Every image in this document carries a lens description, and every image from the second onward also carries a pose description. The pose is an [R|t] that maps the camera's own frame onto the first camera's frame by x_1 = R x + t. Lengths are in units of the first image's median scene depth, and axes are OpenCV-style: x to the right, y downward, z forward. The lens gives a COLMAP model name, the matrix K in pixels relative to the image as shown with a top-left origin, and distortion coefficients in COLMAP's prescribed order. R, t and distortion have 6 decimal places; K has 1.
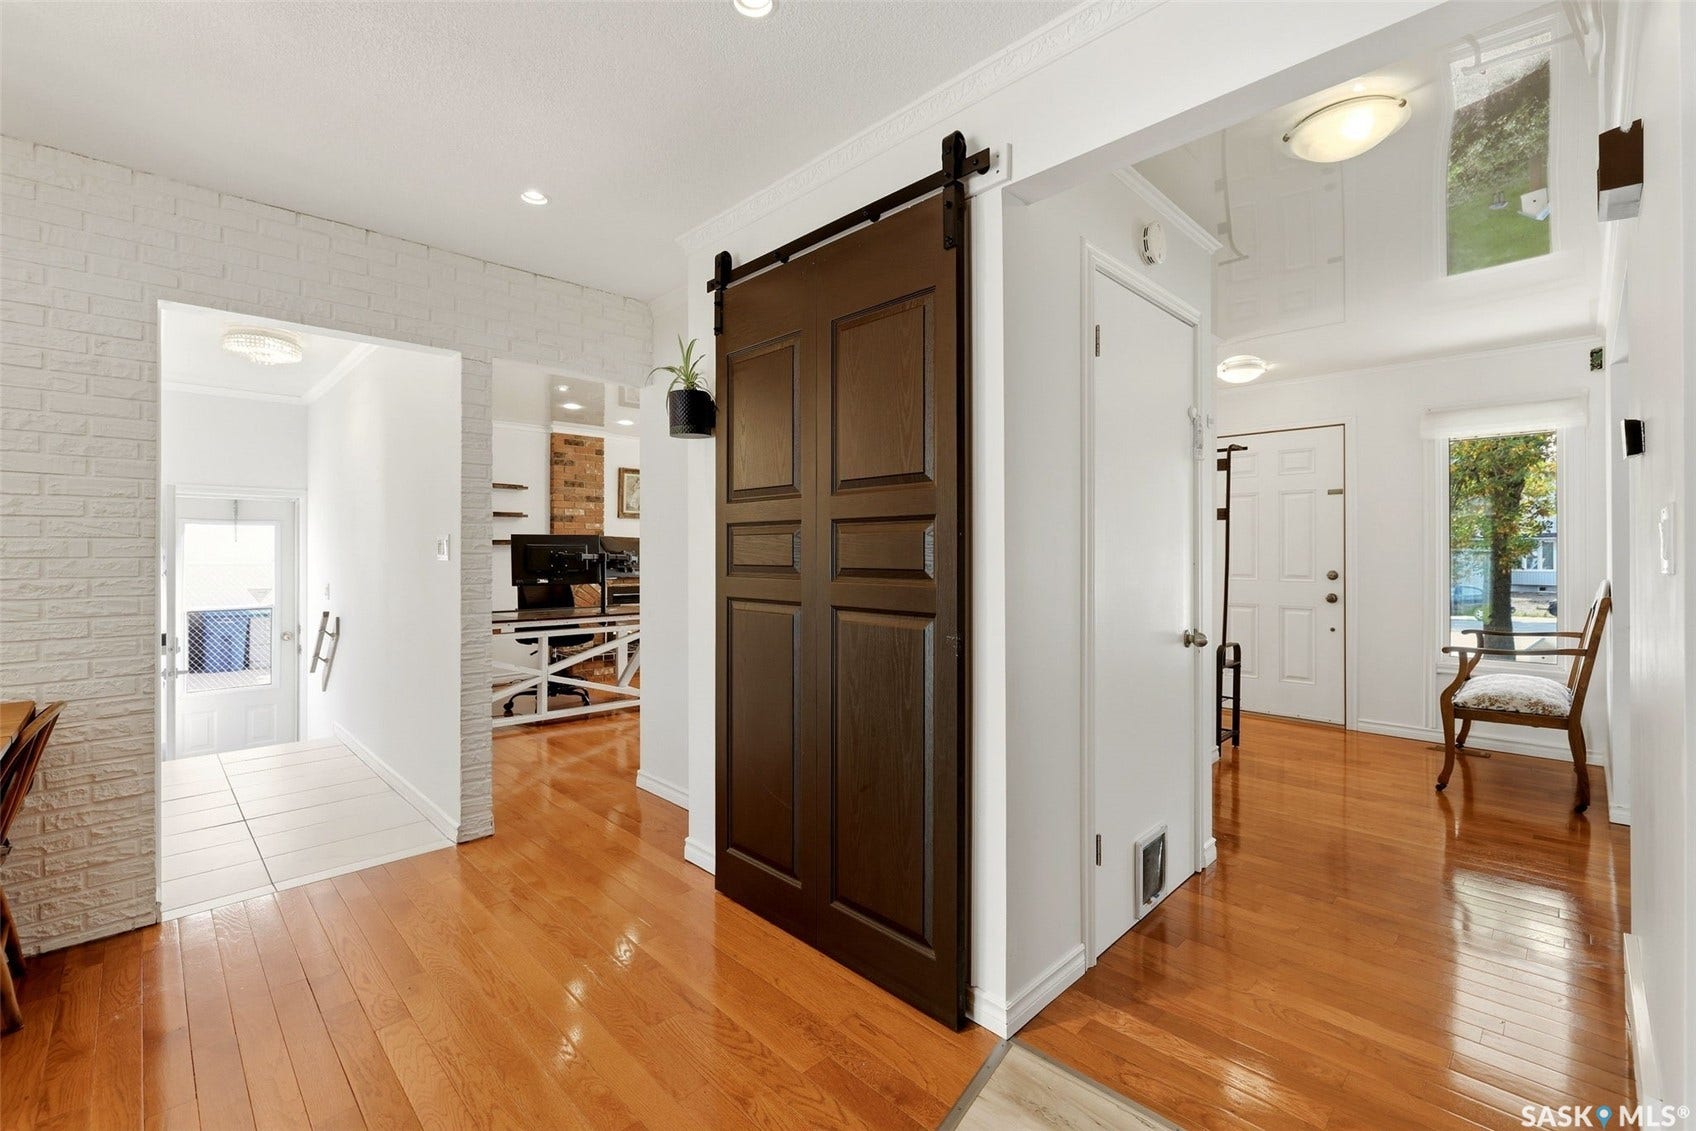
lens RADIAL K [[725.9, 0, 844.6], [0, 725.9, 553.3], [0, 0, 1]] dist [-0.003512, -0.000279]
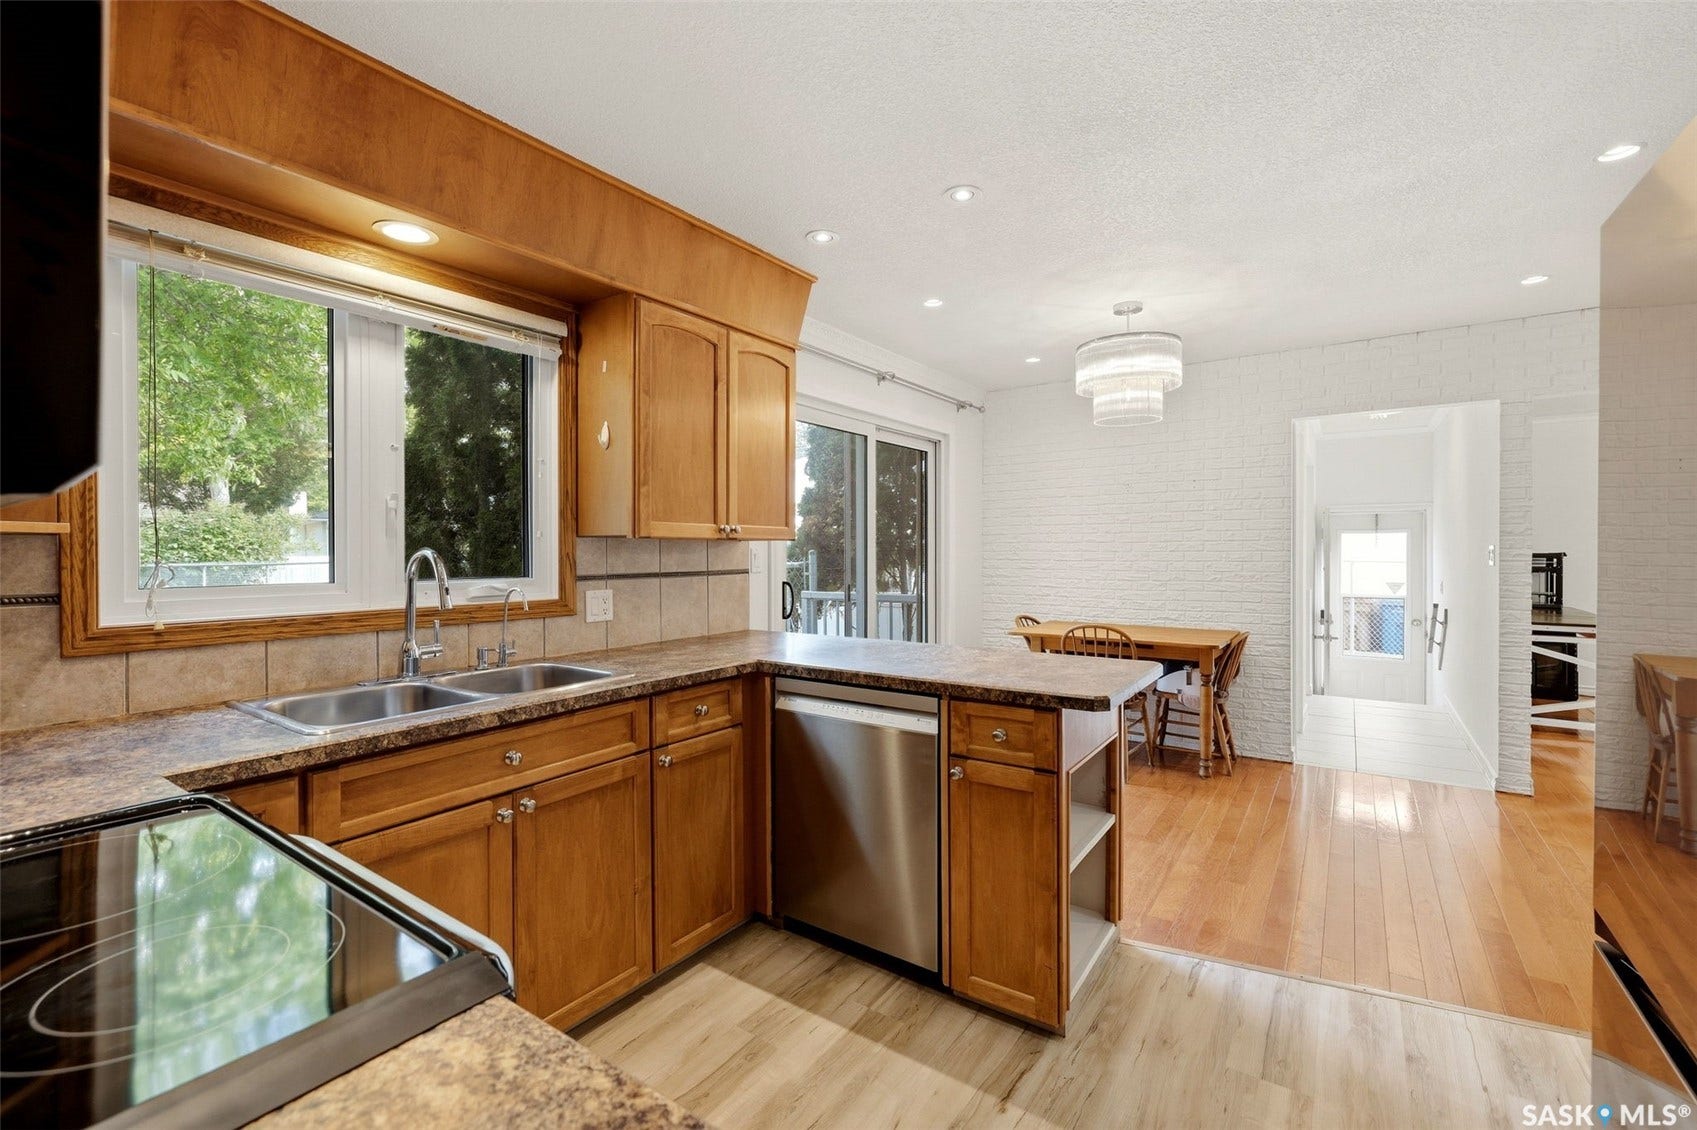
lens RADIAL K [[726.3, 0, 845.1], [0, 726.3, 552.8], [0, 0, 1]] dist [-0.003512, -0.000279]
pose [[0.184644, 0.003499, -0.982799, 0.271655], [0.002021, 0.999990, 0.003940, -0.010952], [0.982803, -0.002713, 0.184635, -0.187969]]
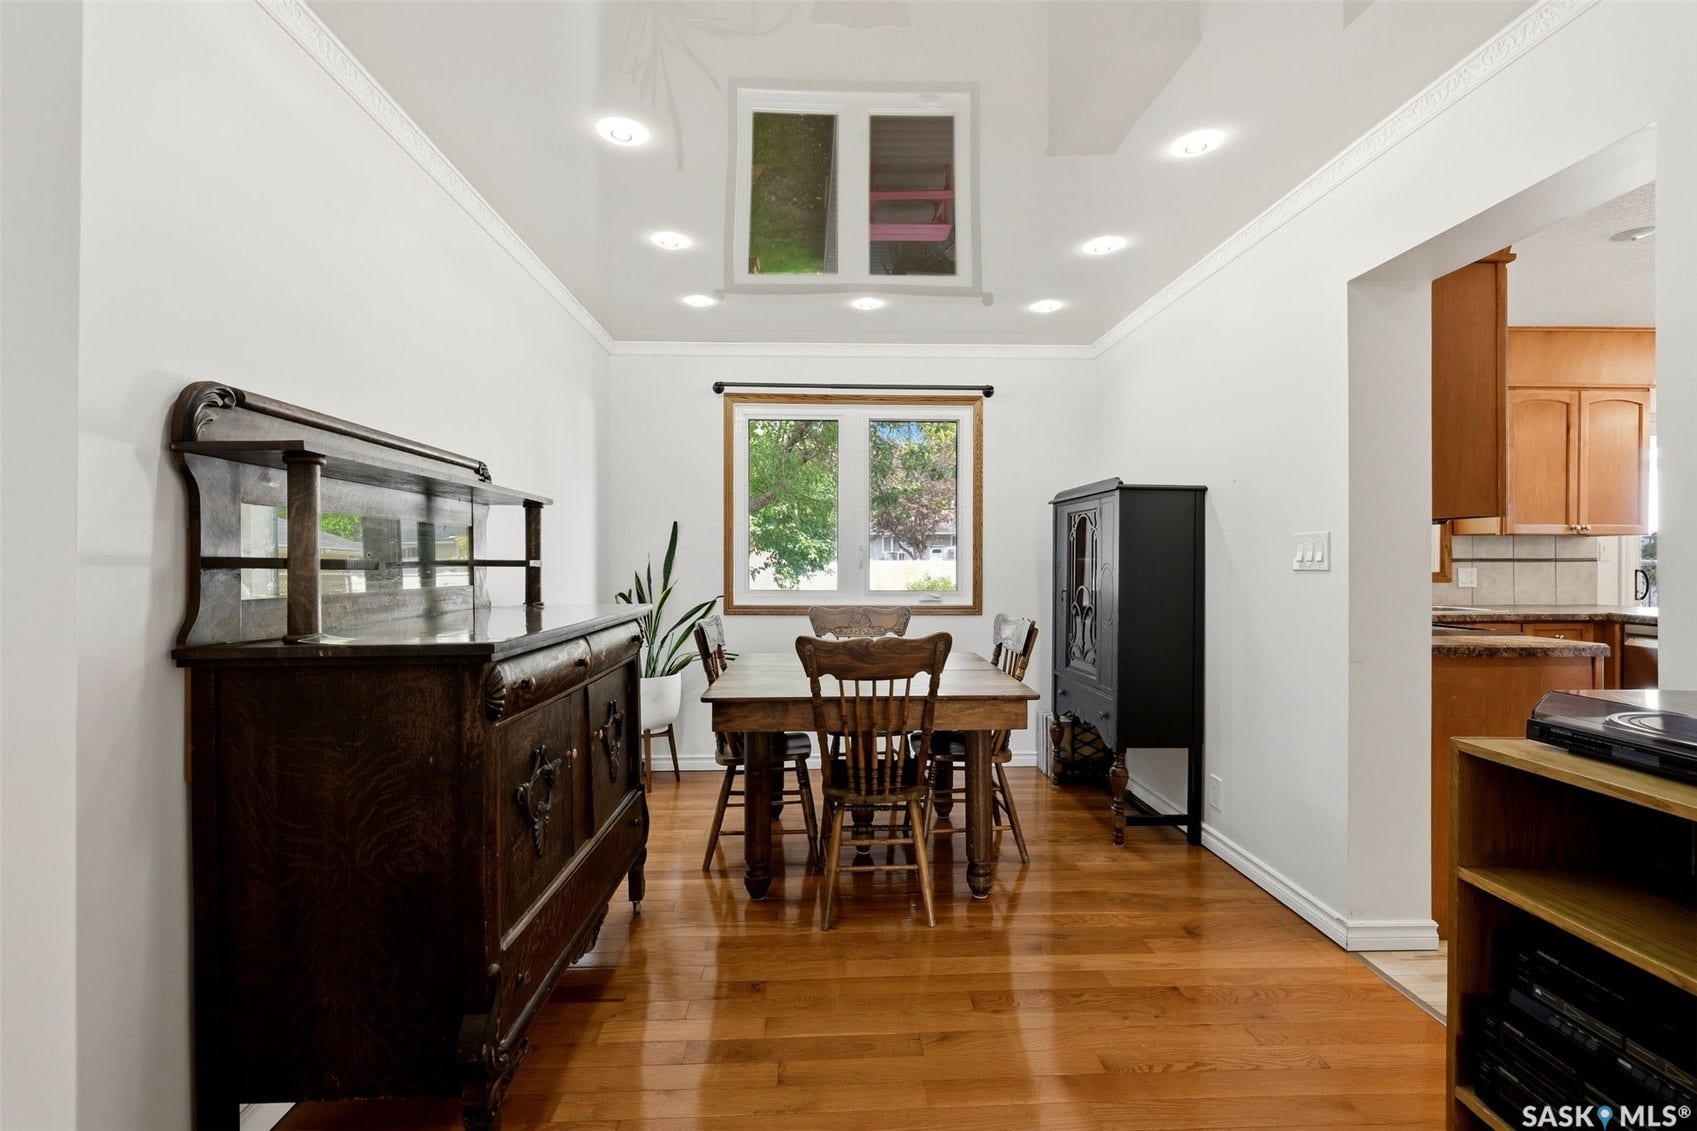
lens RADIAL K [[739.4, 0, 831.5], [0, 739.4, 554.9], [0, 0, 1]] dist [-0.002118, -0.000297]
pose [[-0.673092, -0.000966, -0.739558, 0.810485], [-0.003495, 0.999992, 0.001875, 0.002523], [0.739550, 0.003847, -0.673090, -0.230607]]
